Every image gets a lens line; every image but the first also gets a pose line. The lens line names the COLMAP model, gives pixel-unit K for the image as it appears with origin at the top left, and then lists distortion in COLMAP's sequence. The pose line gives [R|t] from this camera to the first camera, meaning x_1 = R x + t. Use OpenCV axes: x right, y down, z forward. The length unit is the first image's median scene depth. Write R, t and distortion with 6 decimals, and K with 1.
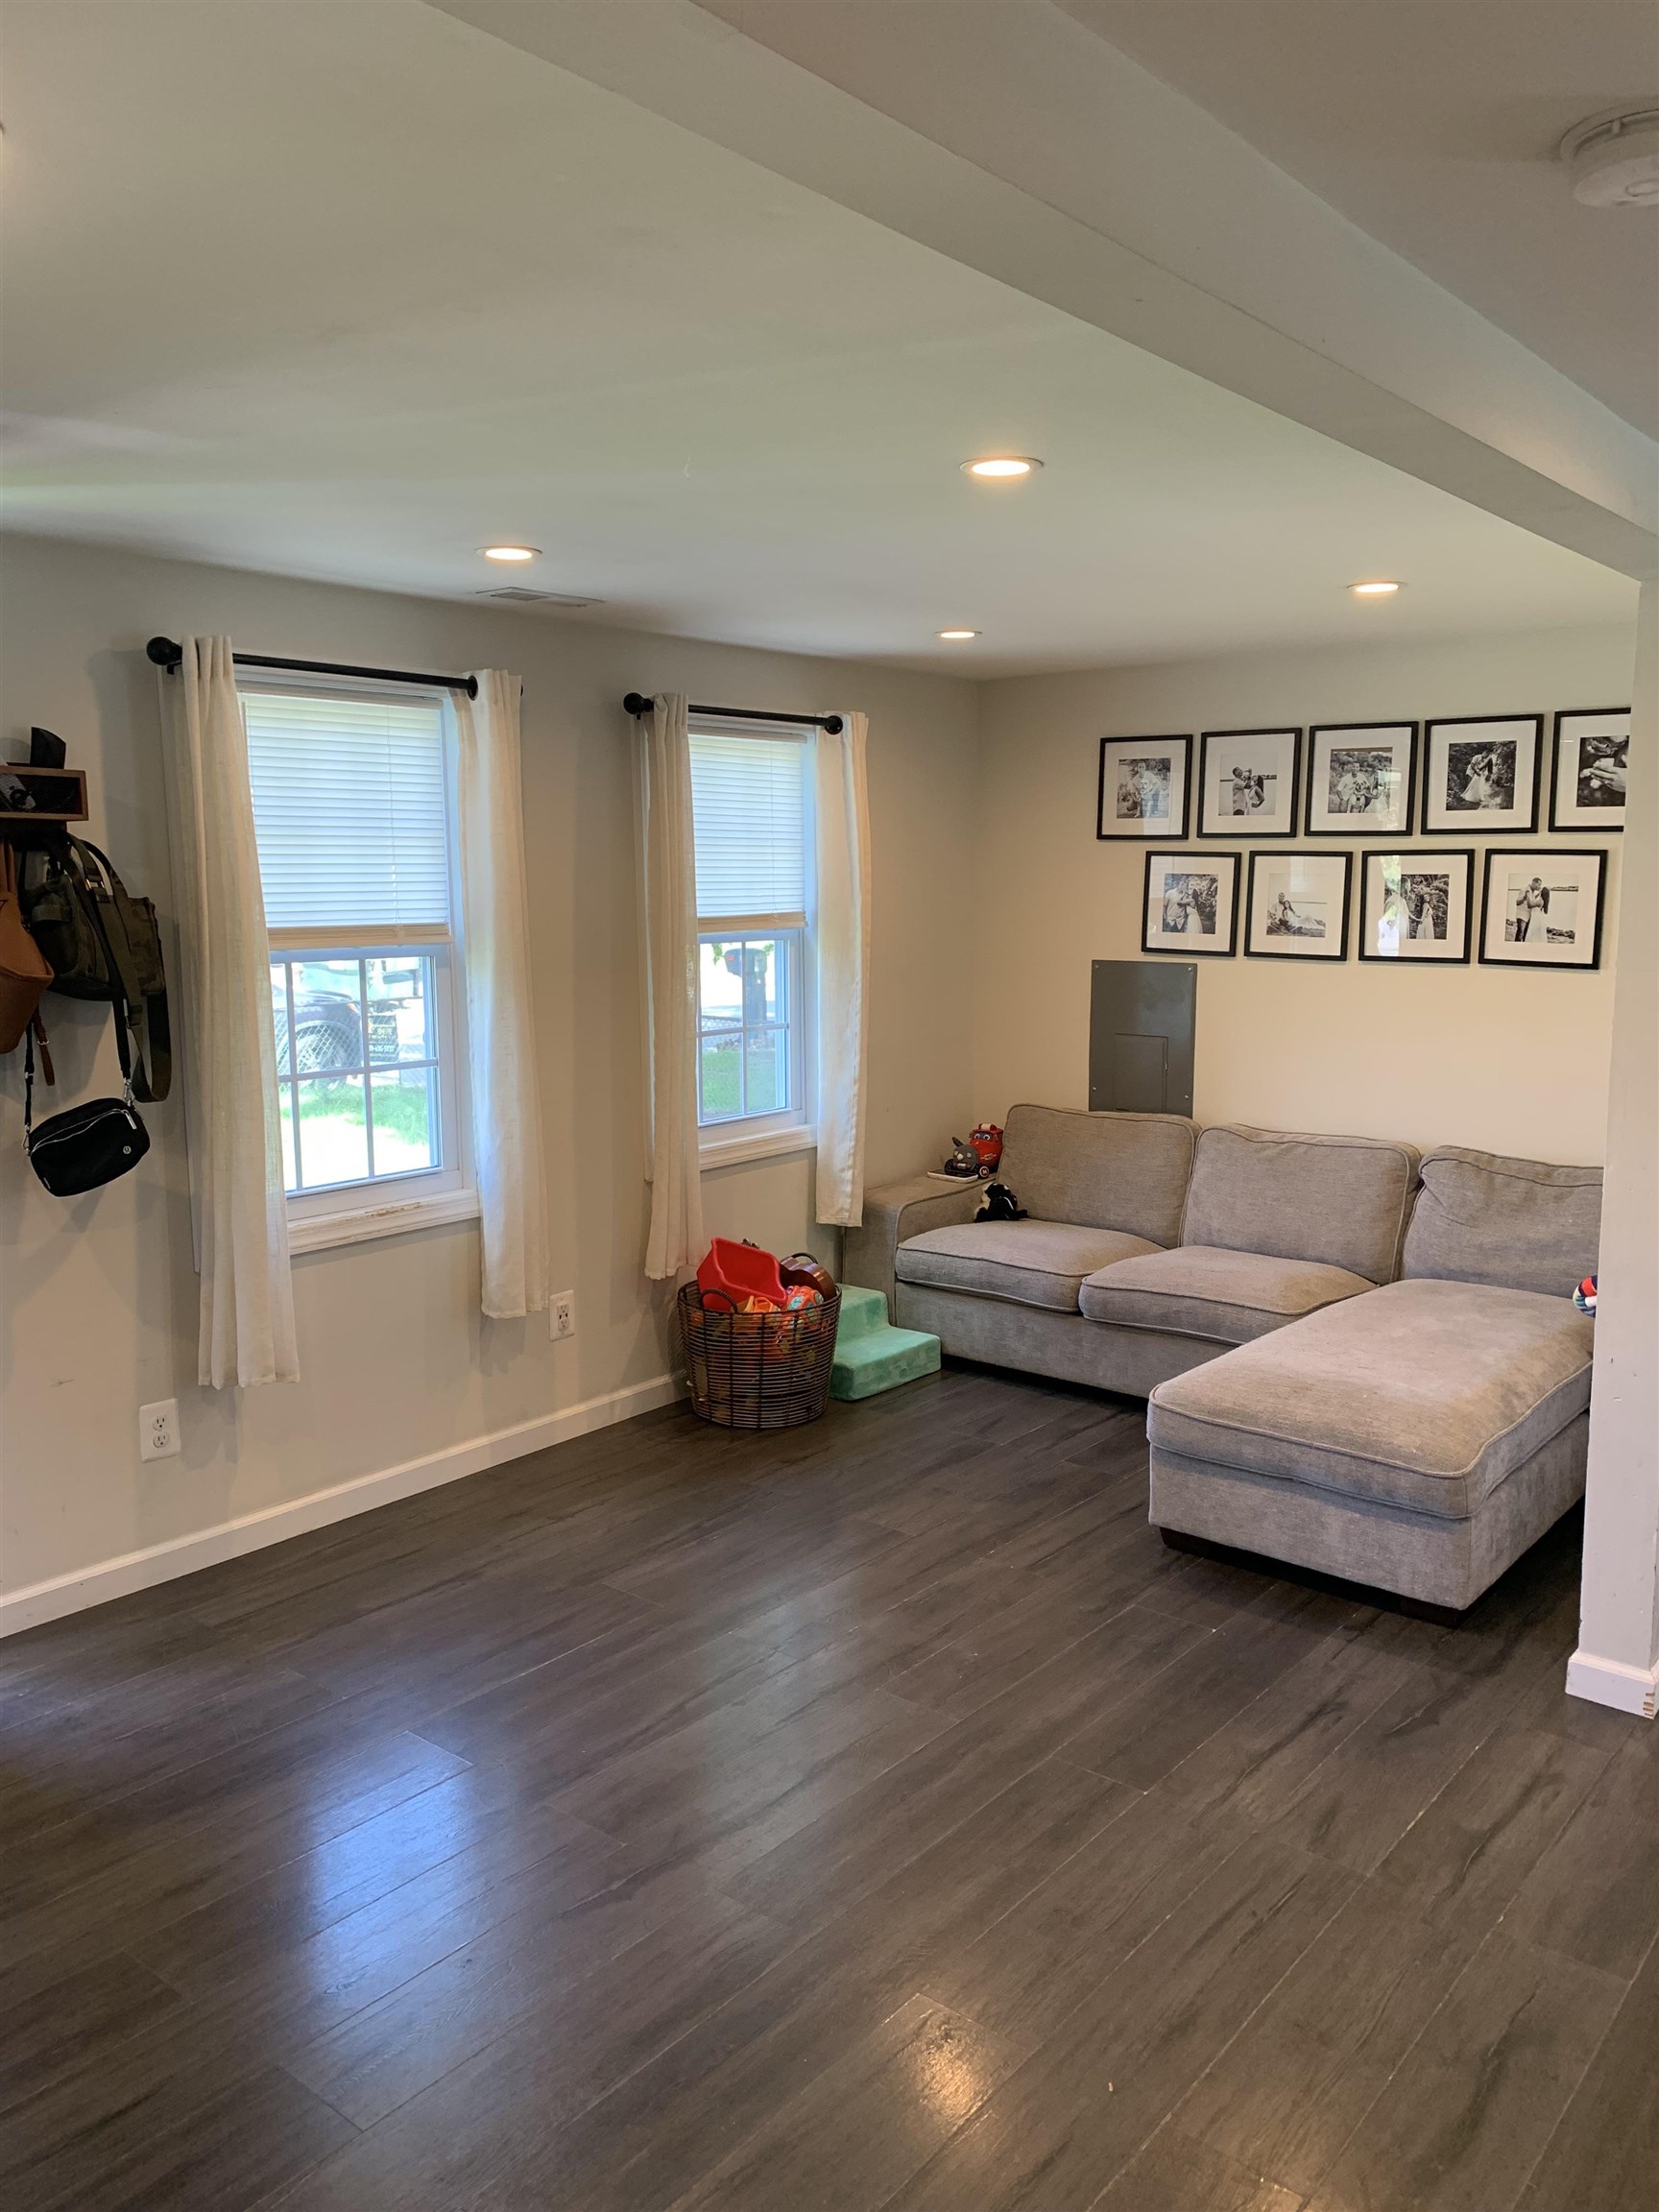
lens RADIAL K [[1679.0, 0, 844.0], [0, 1679.0, 1101.8], [0, 0, 1]] dist [0.073700, -0.064394]
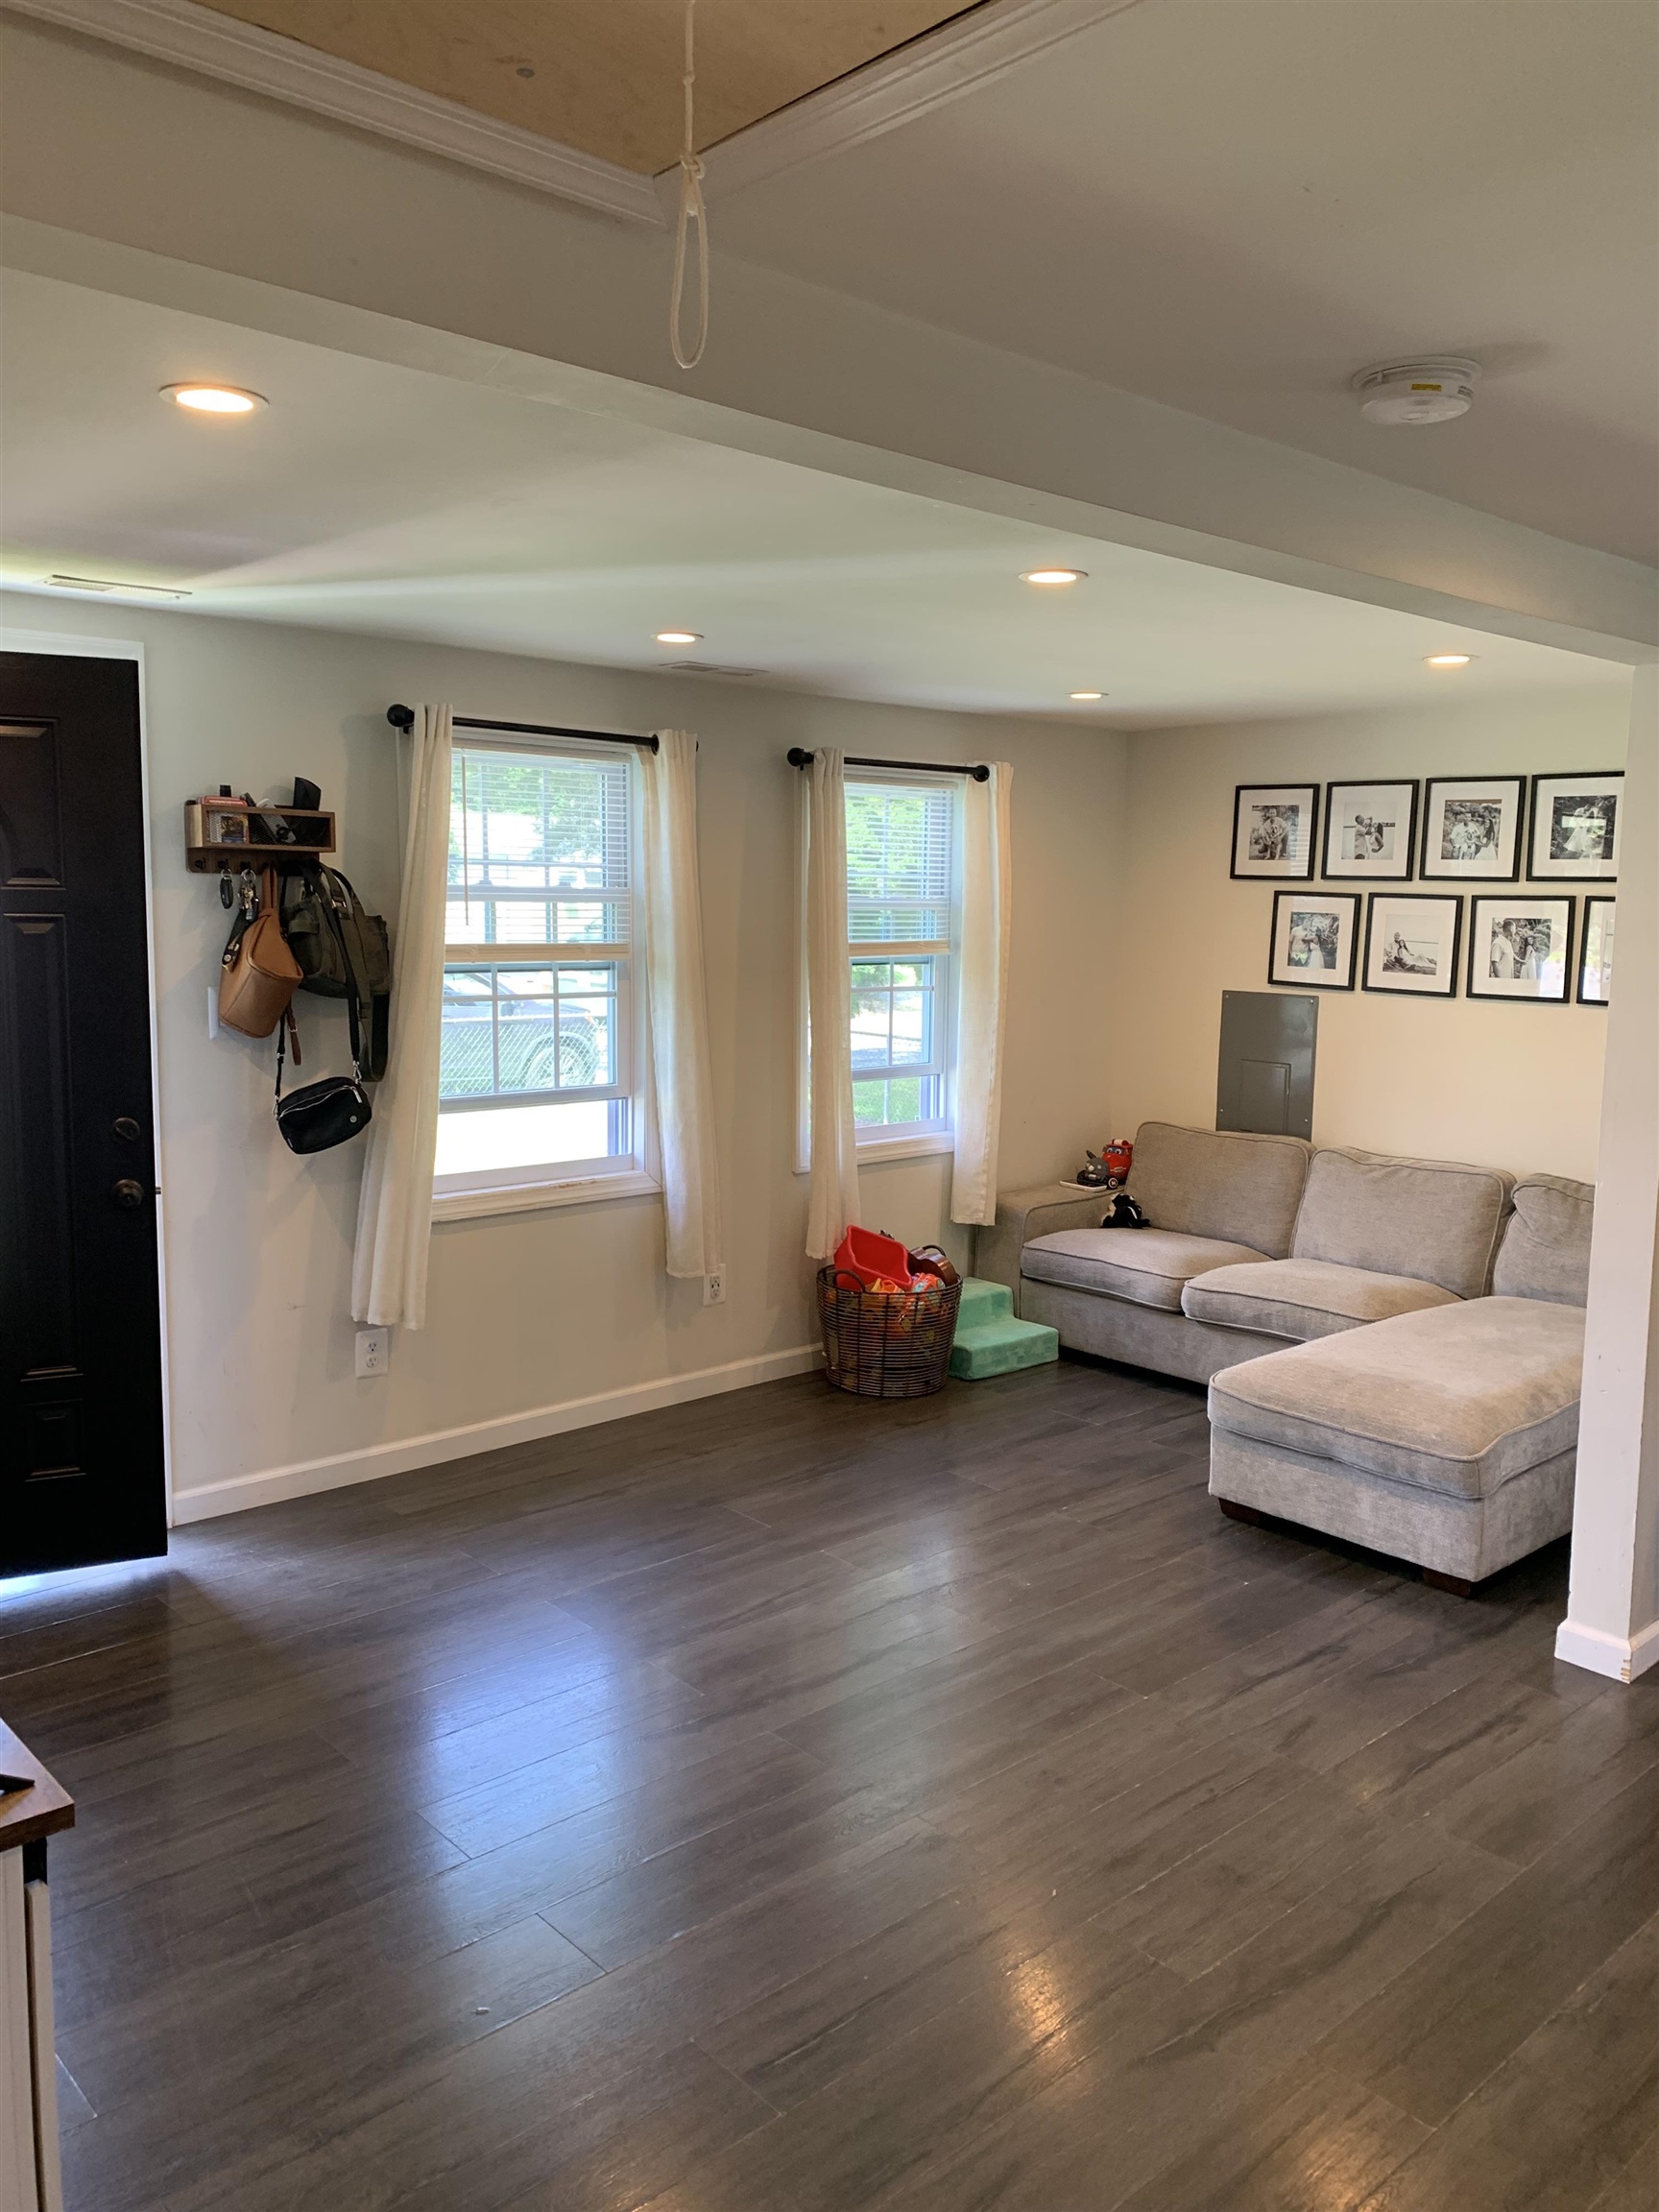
lens RADIAL K [[1679.0, 0, 844.0], [0, 1679.0, 1101.8], [0, 0, 1]] dist [0.073700, -0.064394]
pose [[0.989355, 0.037952, -0.140489, 0.074688], [-0.040149, 0.999111, -0.012834, 0.012425], [0.139877, 0.018338, 0.989999, -0.119980]]
